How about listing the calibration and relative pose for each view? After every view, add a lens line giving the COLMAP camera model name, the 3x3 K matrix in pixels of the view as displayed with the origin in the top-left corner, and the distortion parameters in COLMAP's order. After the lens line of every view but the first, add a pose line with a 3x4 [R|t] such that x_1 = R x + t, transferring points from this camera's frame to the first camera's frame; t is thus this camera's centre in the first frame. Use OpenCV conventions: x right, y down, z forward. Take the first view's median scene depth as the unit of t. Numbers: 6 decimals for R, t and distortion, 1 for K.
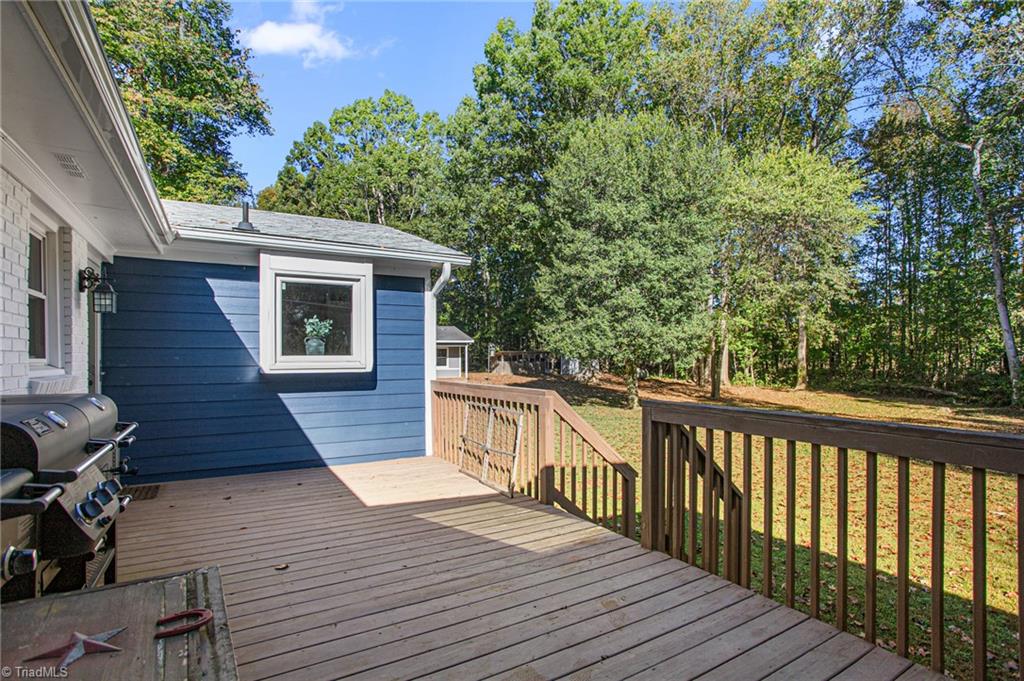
lens RADIAL K [[502.0, 0, 509.3], [0, 502.0, 342.7], [0, 0, 1]] dist [-0.005410, -0.000052]
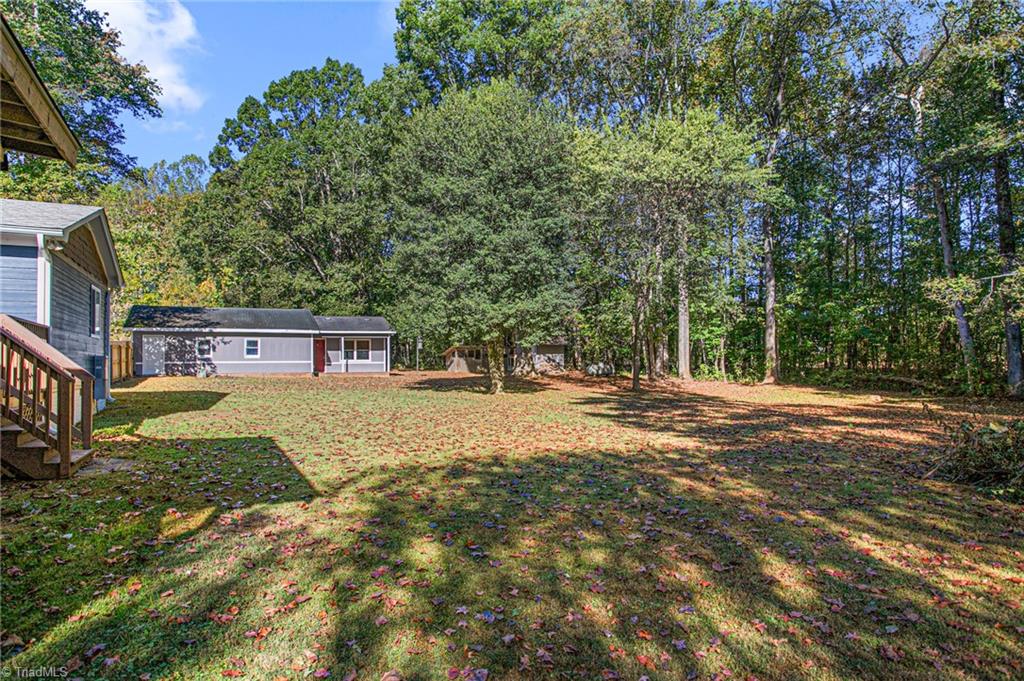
lens RADIAL K [[601.1, 0, 516.0], [0, 601.1, 344.5], [0, 0, 1]] dist [-0.019214, 0.003383]
pose [[0.997972, -0.010507, -0.062781, 0.210701], [0.010330, 0.999942, -0.003138, 0.024740], [0.062810, 0.002483, 0.998022, -0.071800]]
